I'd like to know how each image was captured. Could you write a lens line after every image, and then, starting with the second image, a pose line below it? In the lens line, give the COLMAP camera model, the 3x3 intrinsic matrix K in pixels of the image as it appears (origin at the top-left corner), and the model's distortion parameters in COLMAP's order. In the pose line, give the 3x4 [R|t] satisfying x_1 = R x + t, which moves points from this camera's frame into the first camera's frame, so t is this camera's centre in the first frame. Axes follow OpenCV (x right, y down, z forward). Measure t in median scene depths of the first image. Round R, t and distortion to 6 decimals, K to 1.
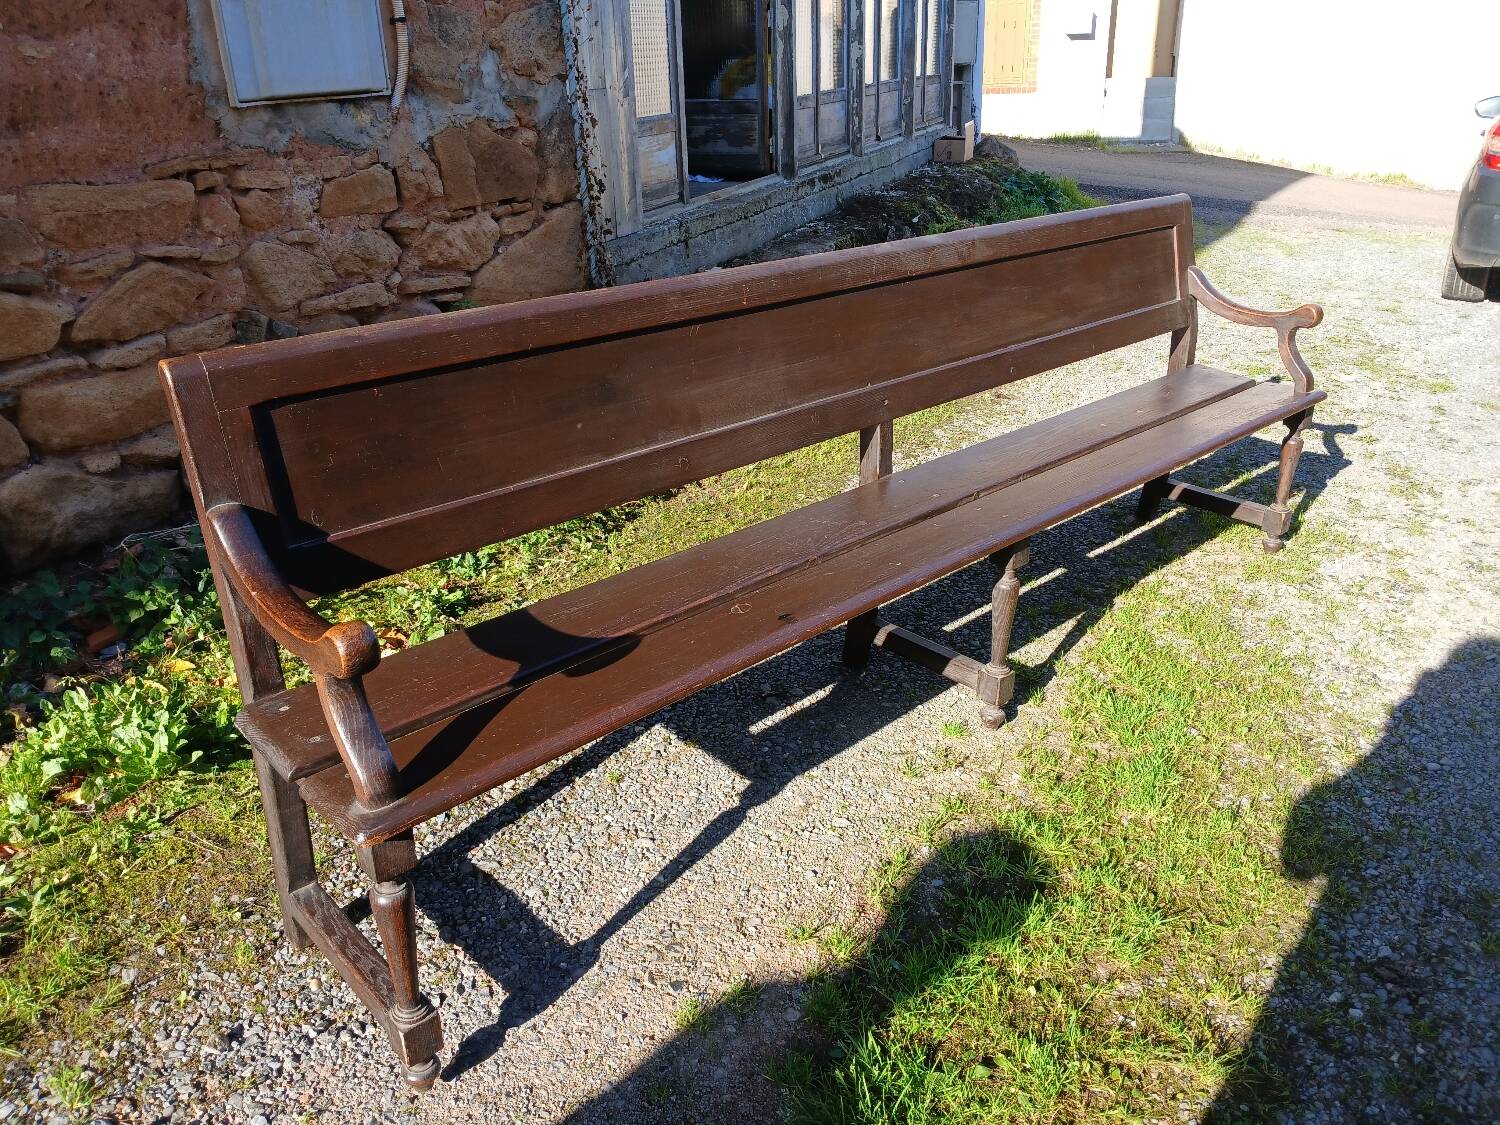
lens RADIAL K [[1150.1, 0, 748.6], [0, 1150.1, 559.0], [0, 0, 1]] dist [0.092585, -0.204142]
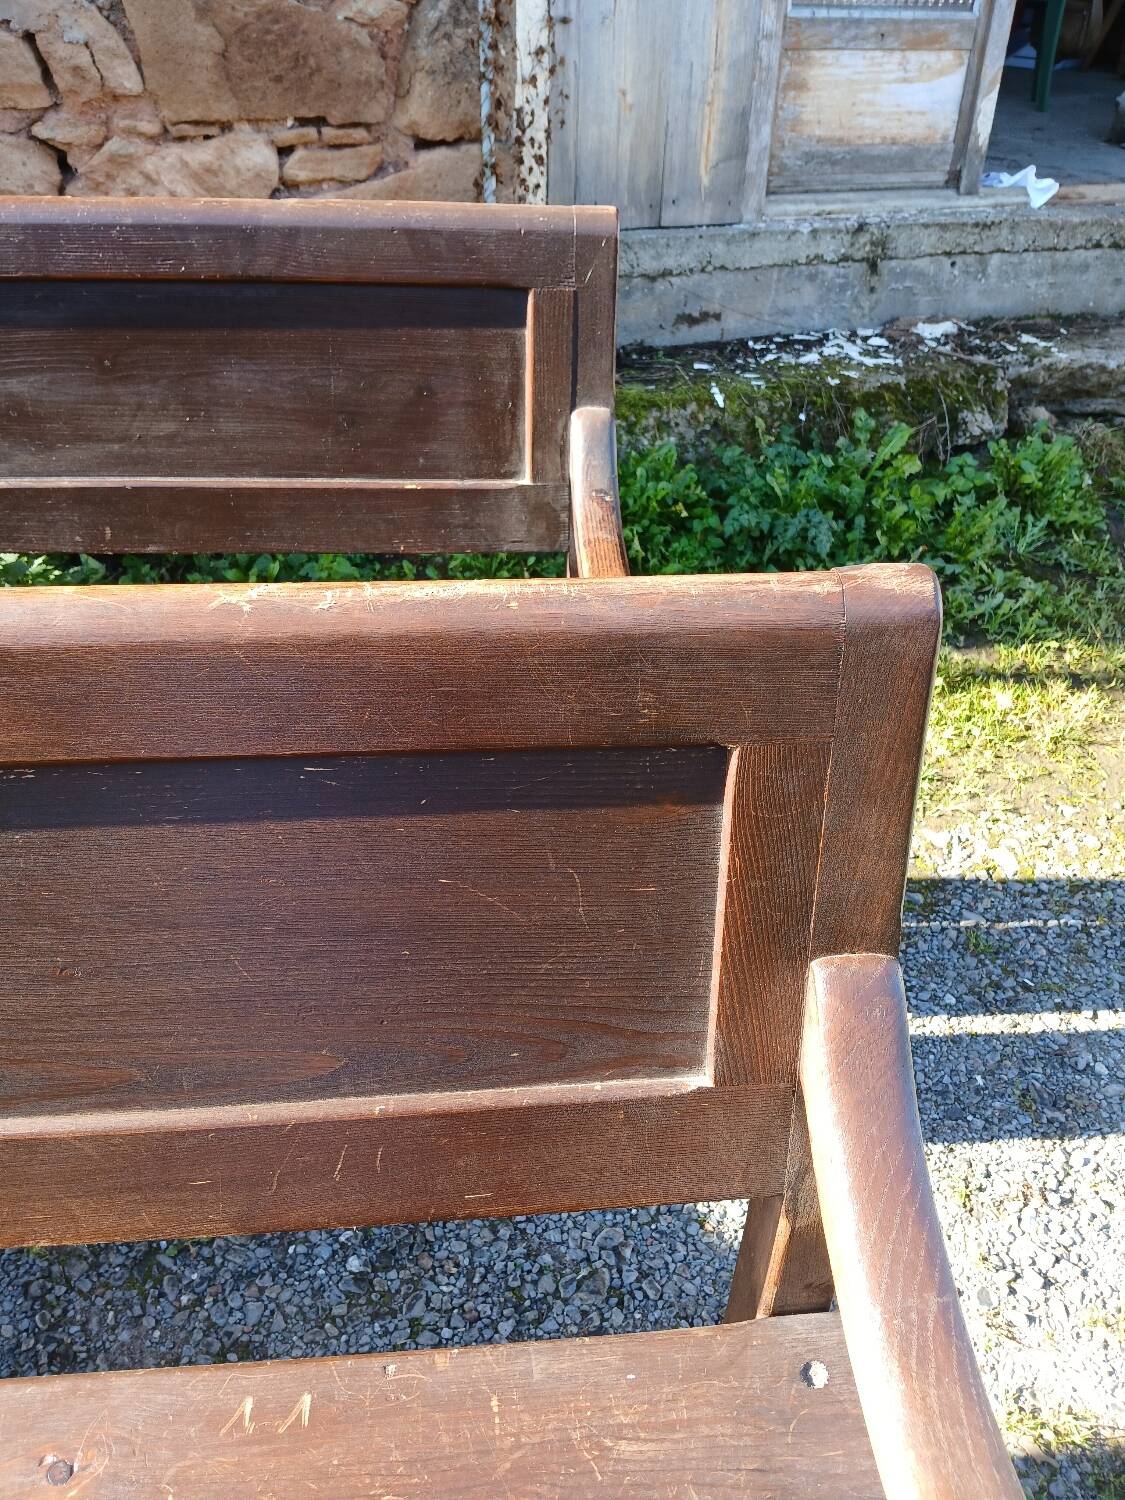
lens RADIAL K [[1213.5, 0, 563.9], [0, 1213.5, 749.9], [0, 0, 1]] dist [-0.097441, 0.088030]
pose [[0.660156, 0.459647, -0.594069, 0.398300], [-0.339037, 0.888095, 0.310390, -0.277386], [0.670260, -0.003495, 0.742118, 0.697828]]
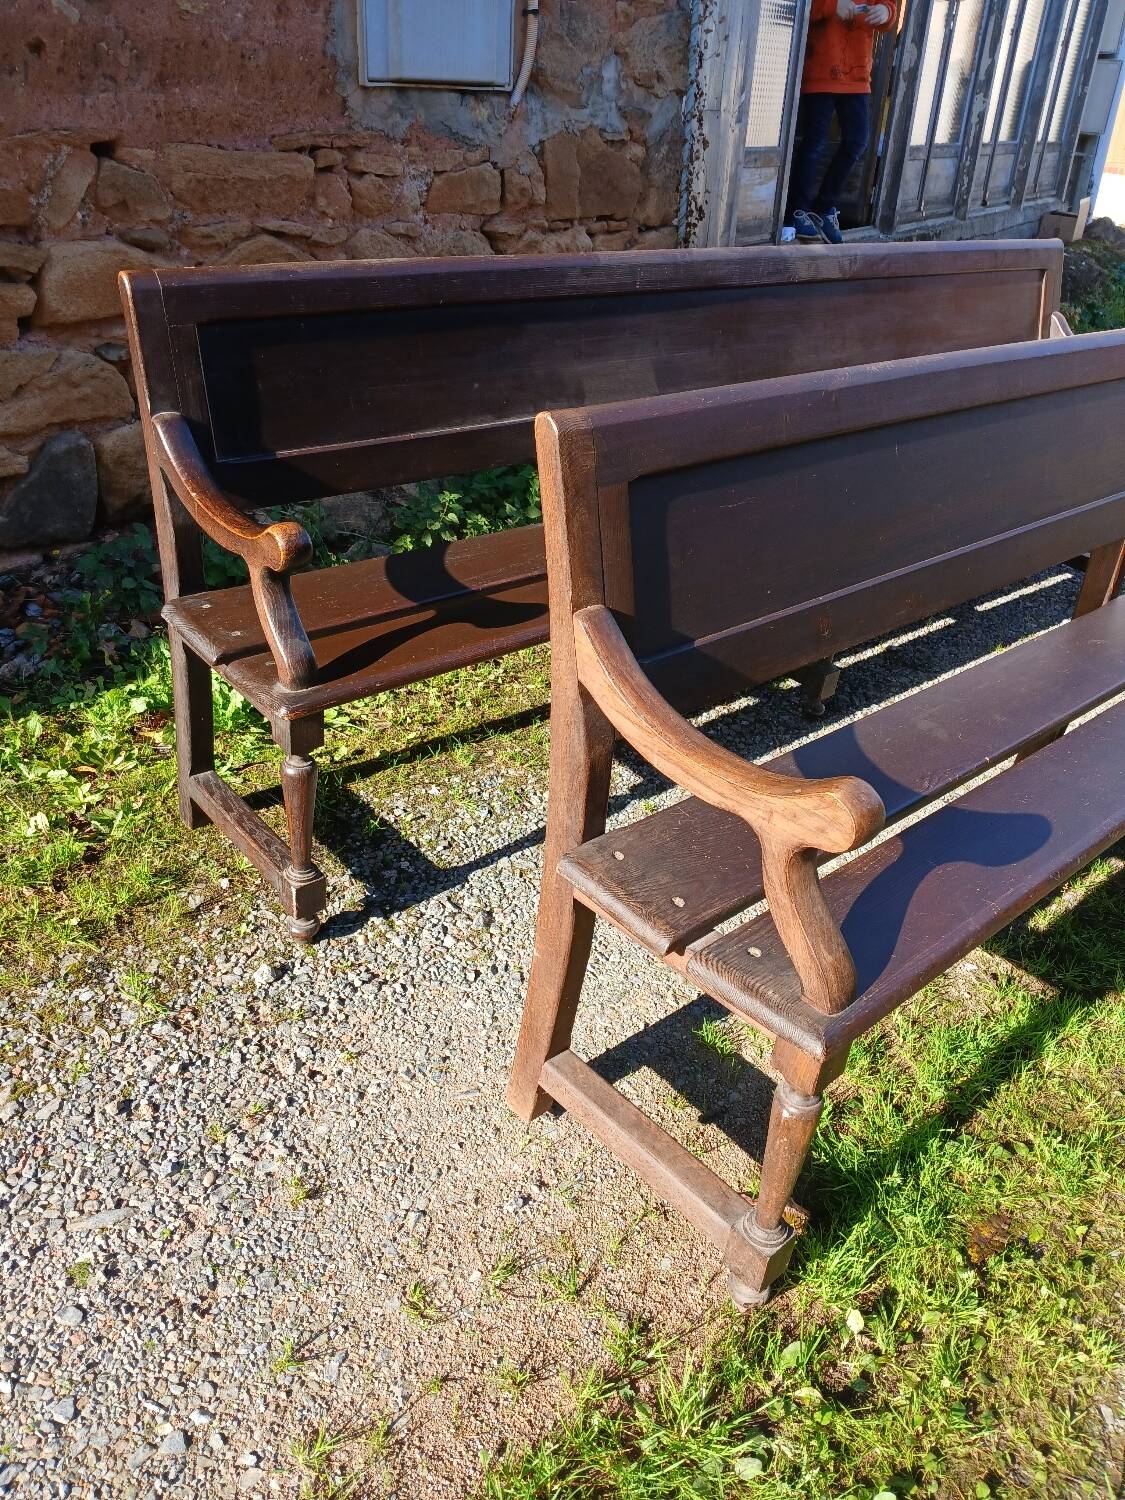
lens RADIAL K [[1150.1, 0, 566.0], [0, 1150.1, 746.9], [0, 0, 1]] dist [0.092585, -0.204142]
pose [[0.976438, 0.168545, -0.134762, -0.037270], [-0.153691, 0.981522, 0.113988, 0.020761], [0.151484, -0.090590, 0.984300, 0.000711]]
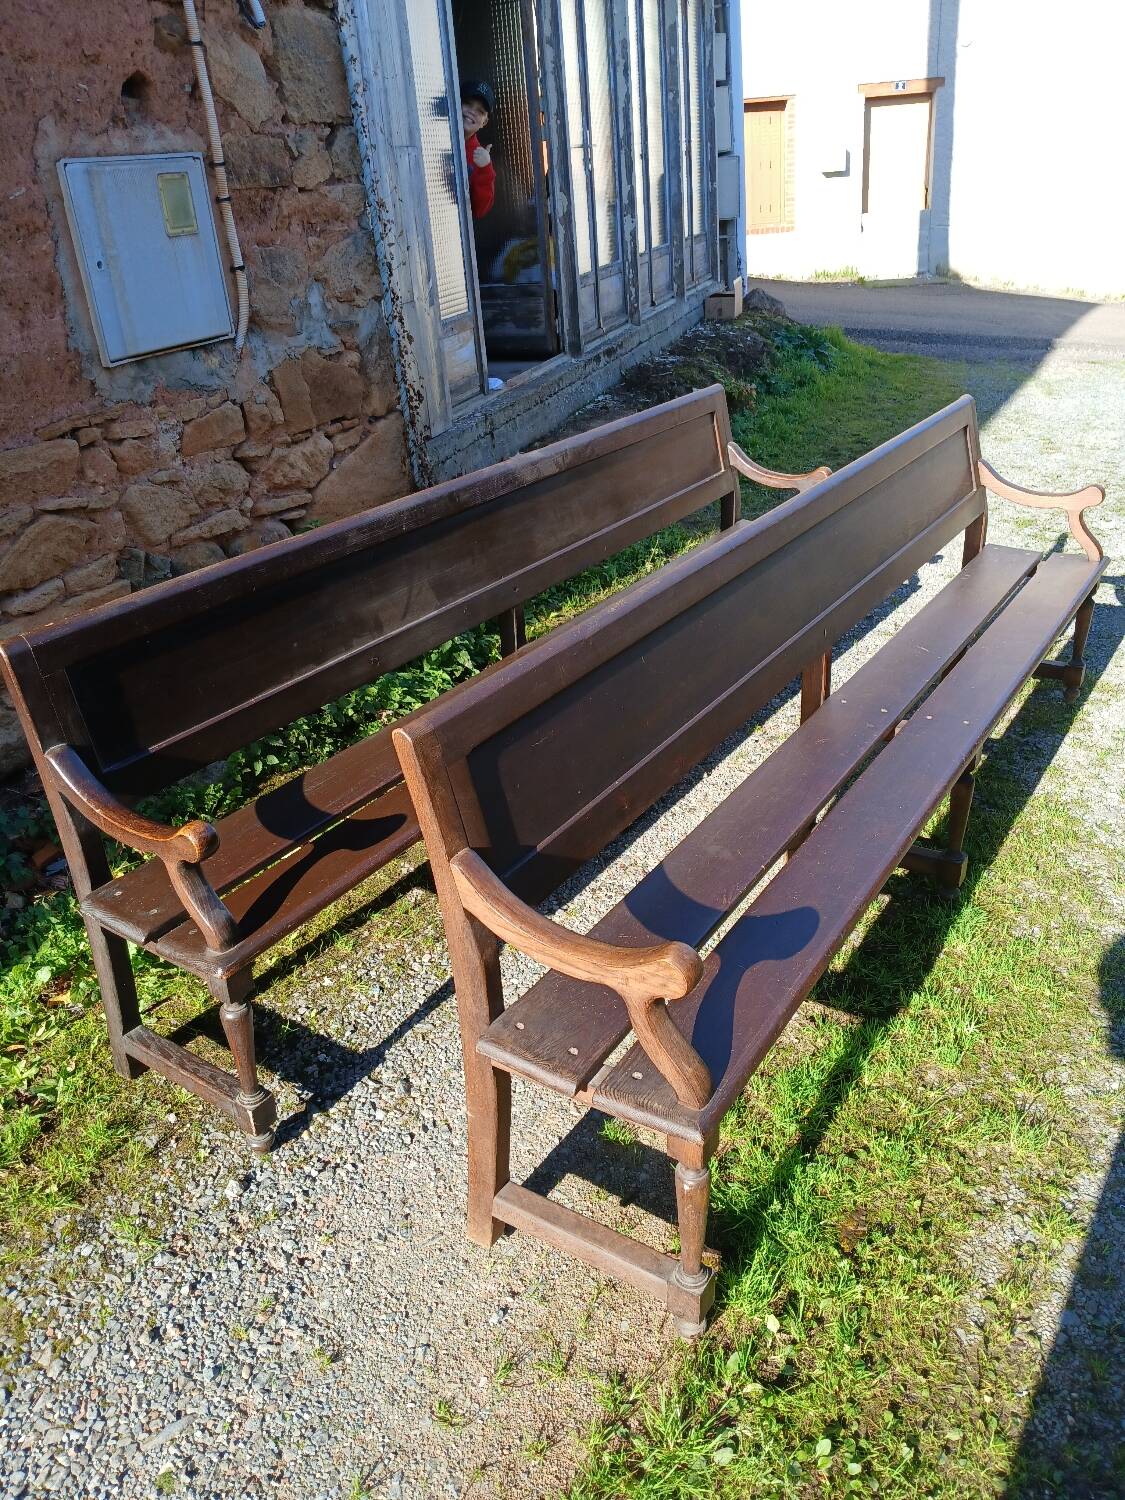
lens RADIAL K [[1156.7, 0, 567.6], [0, 1156.7, 741.5], [0, 0, 1]] dist [0.070628, -0.159504]
pose [[0.997367, -0.065280, 0.031591, -0.051605], [0.064048, 0.997201, 0.038567, -0.039314], [-0.034020, -0.036442, 0.998757, -0.113429]]
